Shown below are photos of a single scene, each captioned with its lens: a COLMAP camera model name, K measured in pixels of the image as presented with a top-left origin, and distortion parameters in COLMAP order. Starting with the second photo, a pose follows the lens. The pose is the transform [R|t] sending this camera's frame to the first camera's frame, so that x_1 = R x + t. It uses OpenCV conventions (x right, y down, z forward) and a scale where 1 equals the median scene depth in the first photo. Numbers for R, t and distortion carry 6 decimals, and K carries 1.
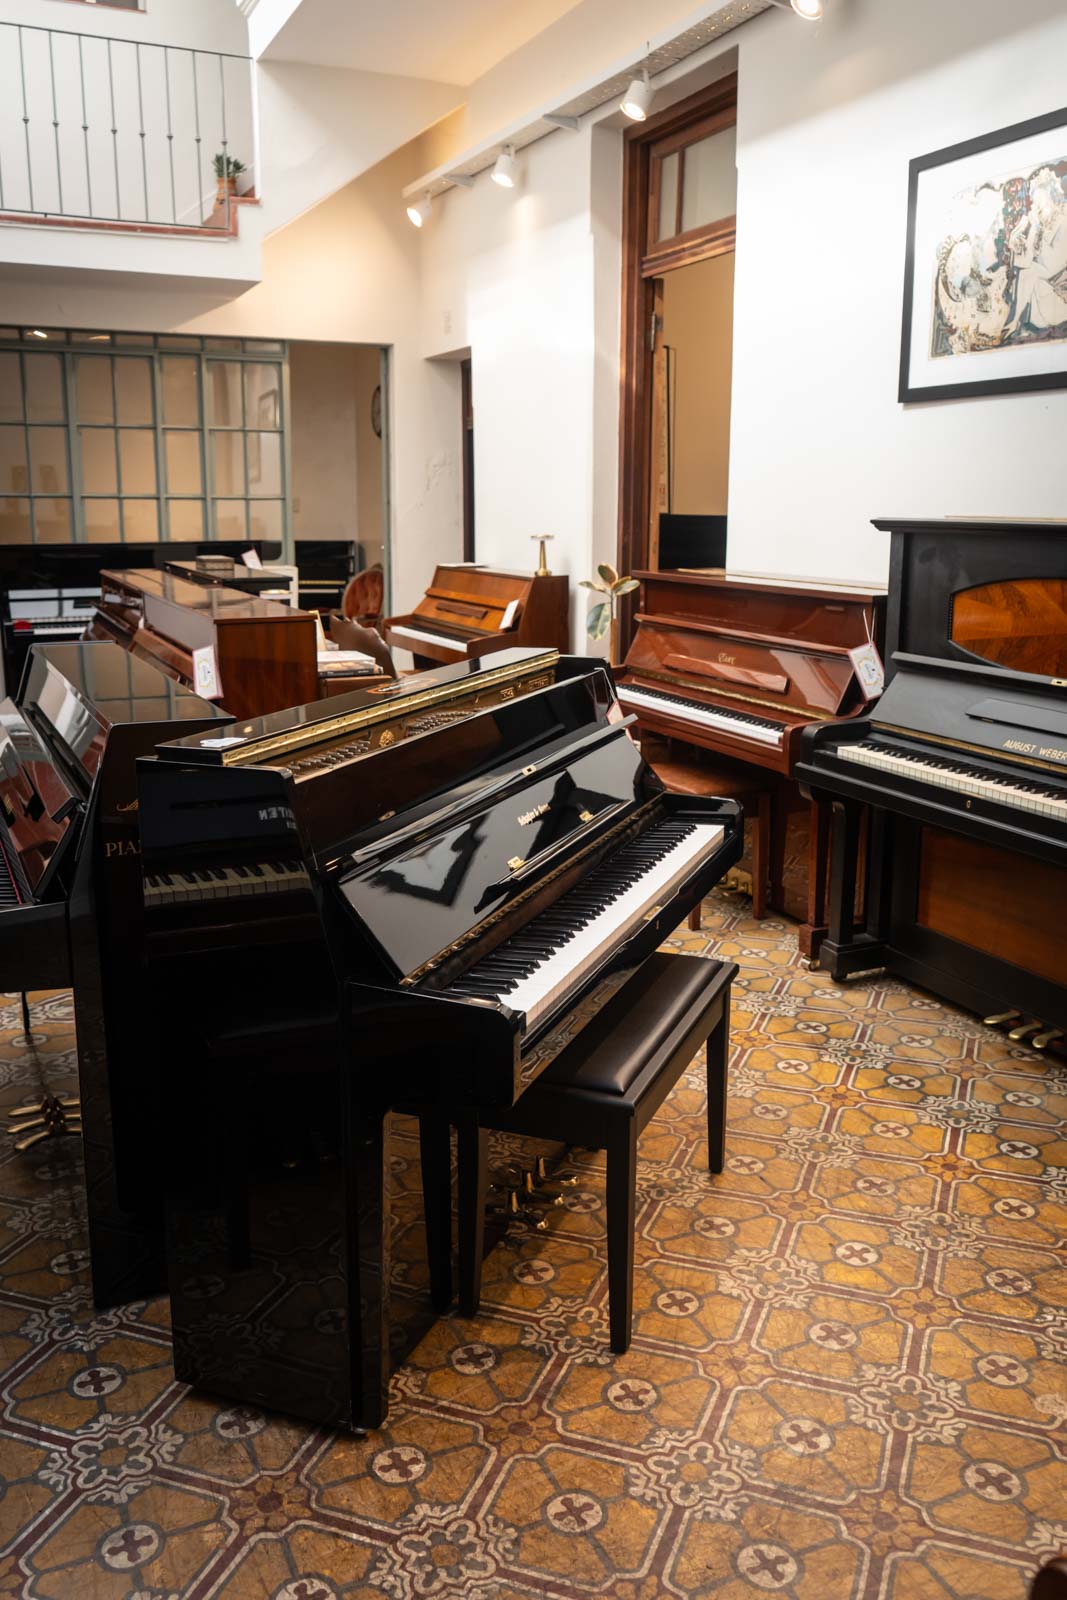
lens RADIAL K [[1356.7, 0, 527.0], [0, 1356.7, 786.0], [0, 0, 1]] dist [-0.013993, 0.014810]
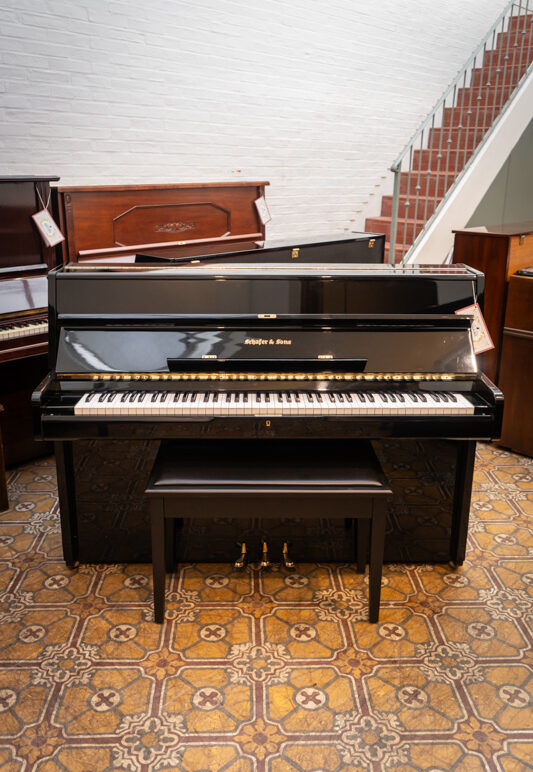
lens RADIAL K [[694.8, 0, 262.6], [0, 694.8, 360.1], [0, 0, 1]] dist [-0.012309, 0.012777]
pose [[0.385036, 0.253003, -0.887545, 0.865294], [-0.205099, 0.961099, 0.184994, -0.127562], [0.899823, 0.110805, 0.421948, 0.685621]]
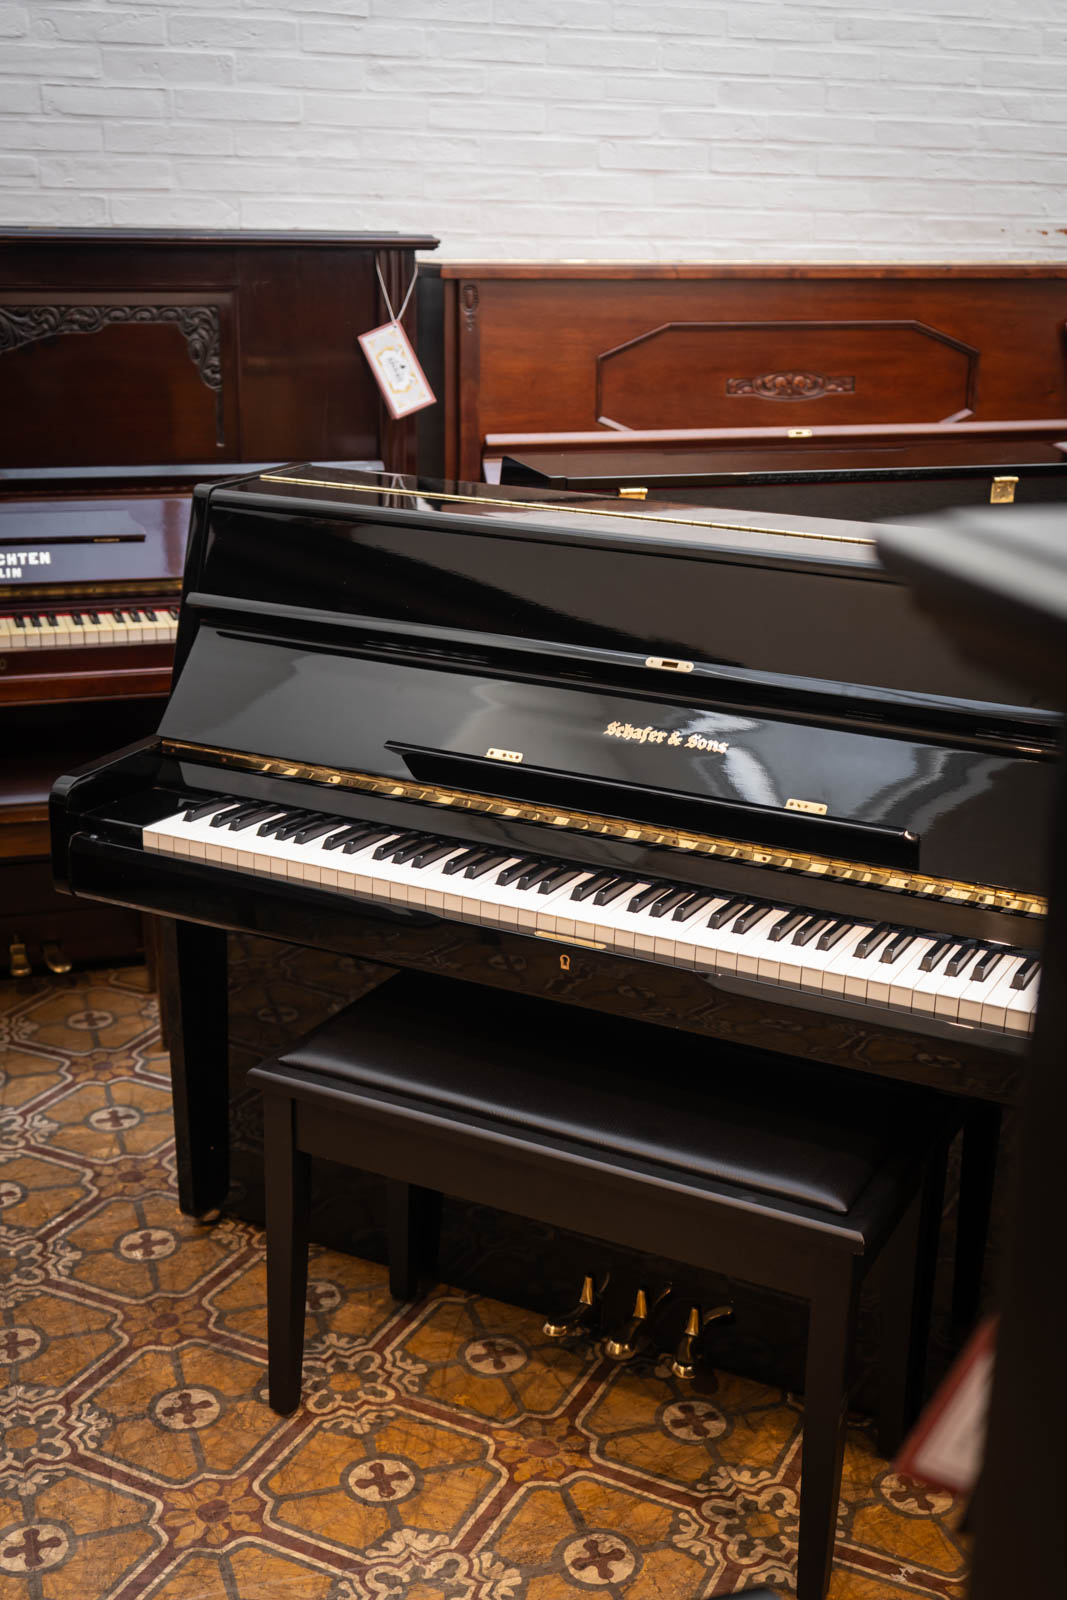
lens RADIAL K [[1888.0, 0, 534.9], [0, 1888.0, 801.2], [0, 0, 1]] dist [0.011001, 0.000000]
pose [[-0.089471, 0.312089, -0.945831, 0.894729], [-0.236428, 0.915840, 0.324558, -0.230591], [0.967521, 0.252659, -0.008154, 1.049532]]
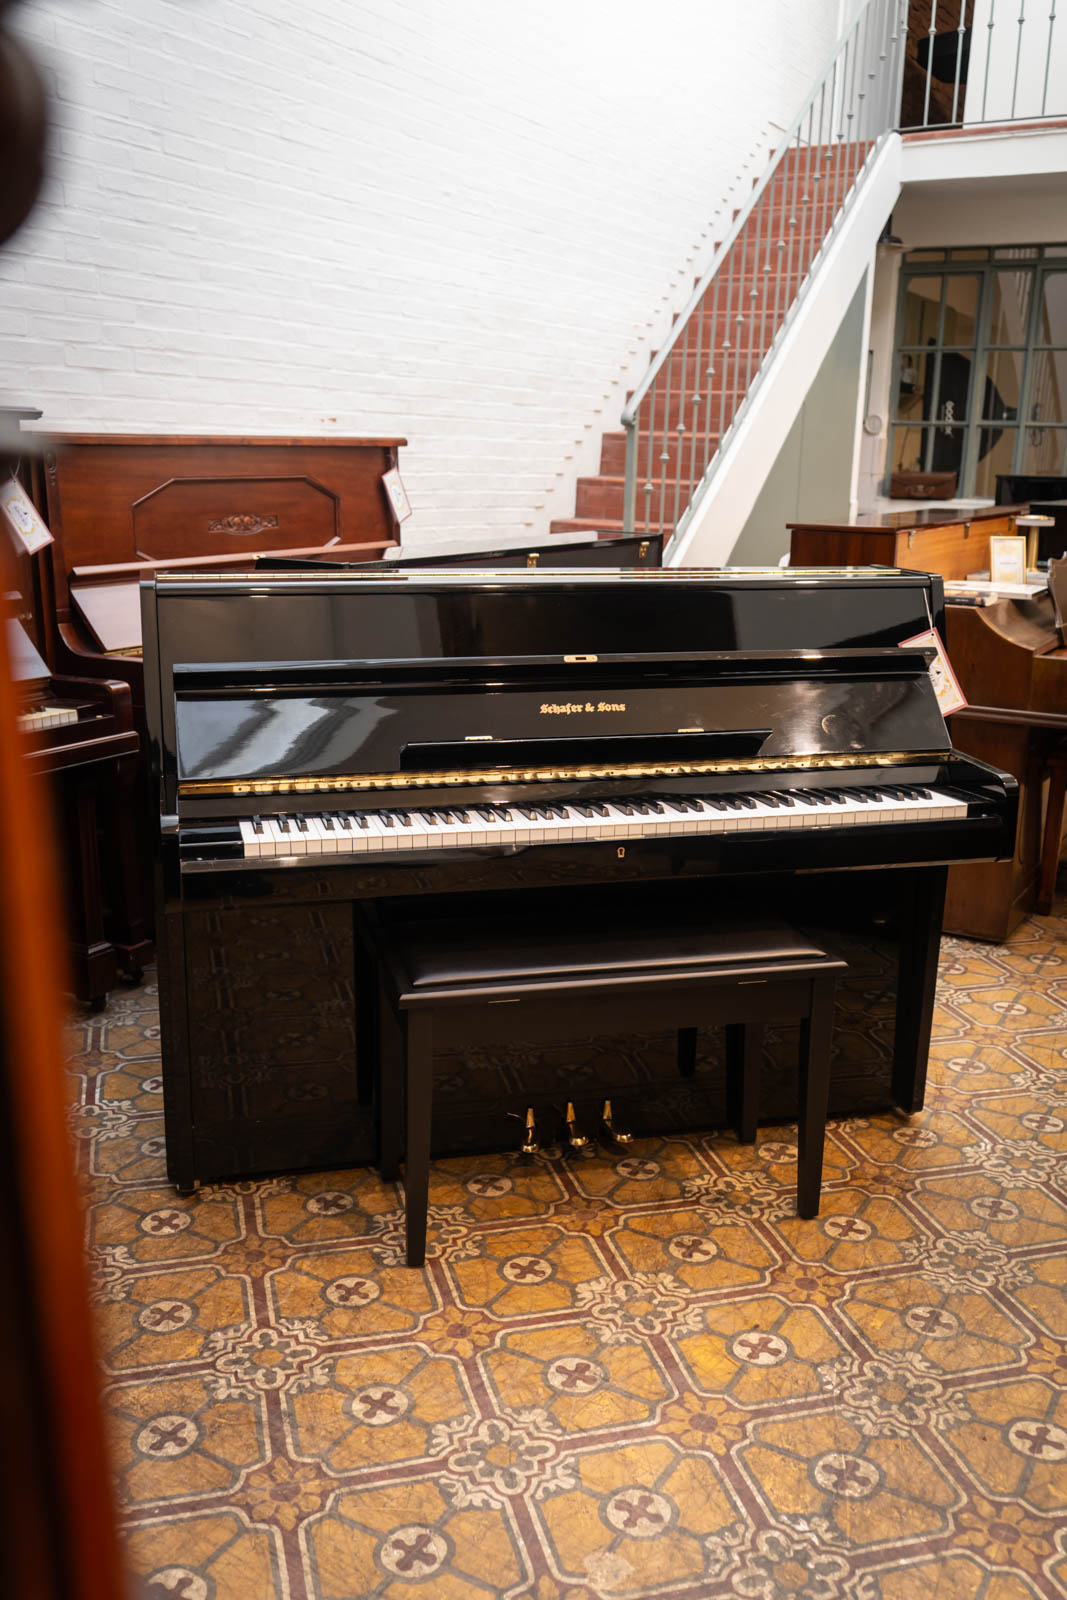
lens RADIAL K [[1431.6, 0, 538.6], [0, 1431.6, 805.5], [0, 0, 1]] dist [-0.016690, 0.022180]
pose [[0.586530, 0.203583, -0.783923, 0.819097], [-0.187938, 0.975686, 0.112769, -0.016854], [0.787821, 0.081187, 0.610530, 0.440820]]
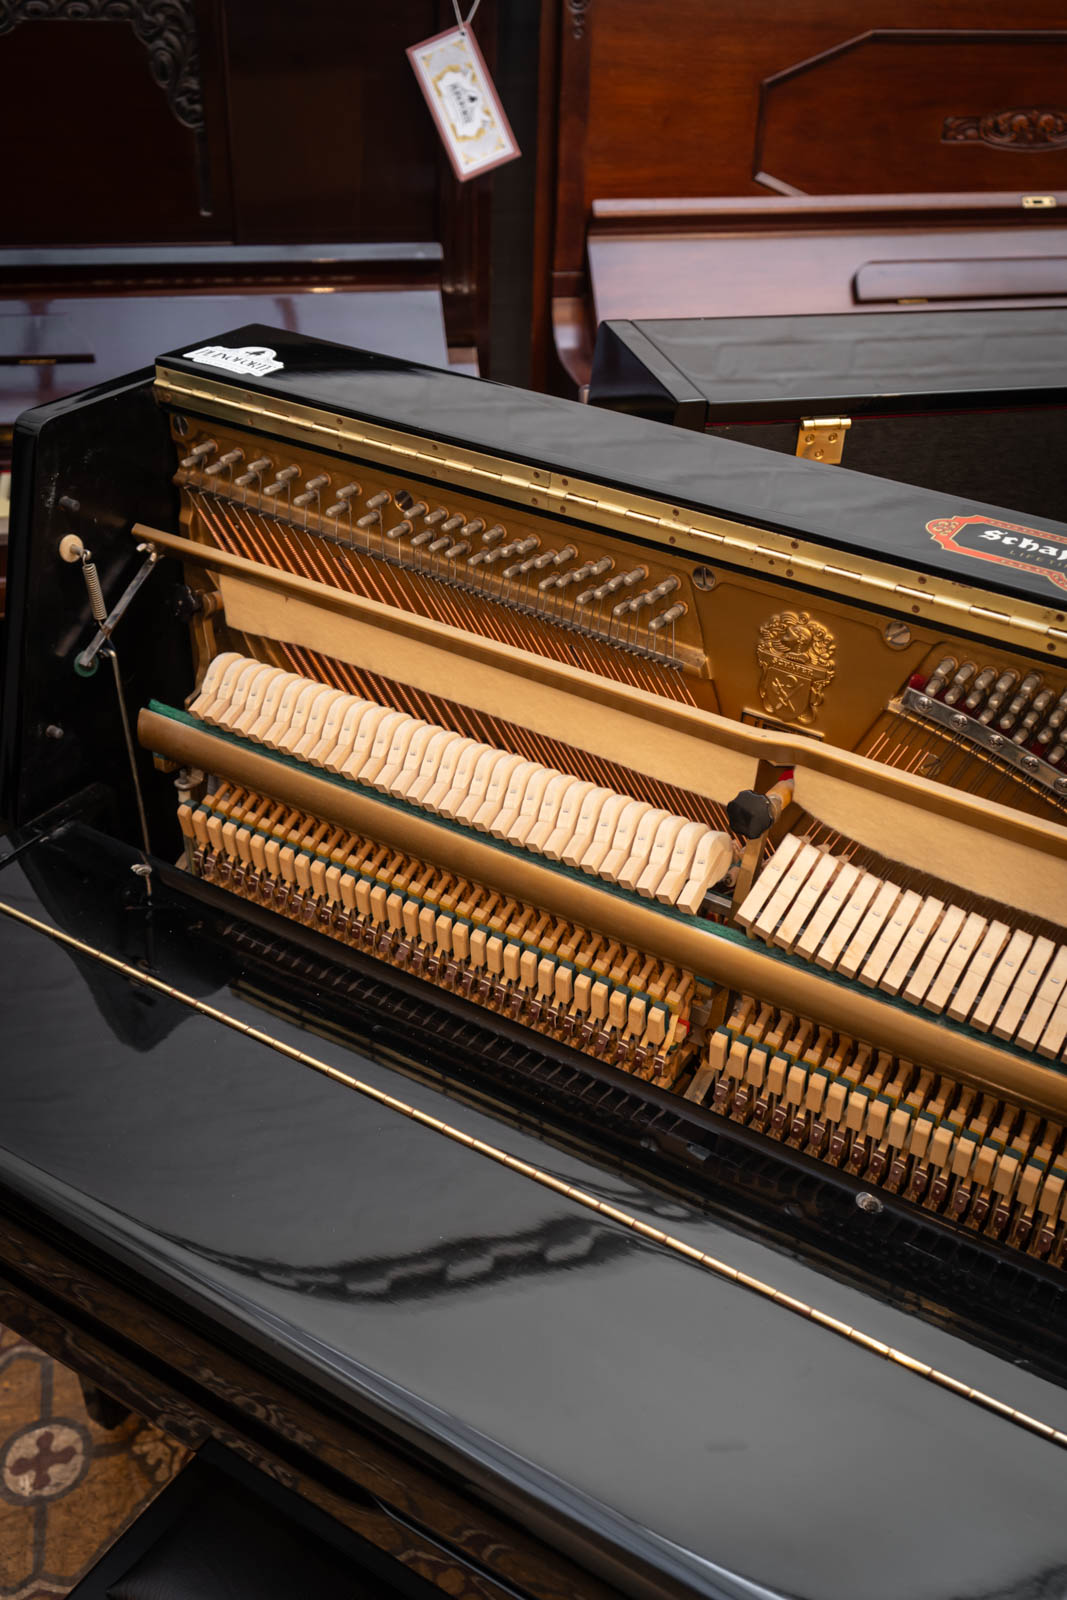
lens RADIAL K [[1535.1, 0, 528.5], [0, 1535.1, 811.6], [0, 0, 1]] dist [0.002753, 0.000000]
pose [[-0.175093, 0.546159, -0.819178, 0.274592], [-0.251948, 0.779471, 0.573538, -0.216537], [0.951769, 0.306813, 0.001124, 0.994796]]
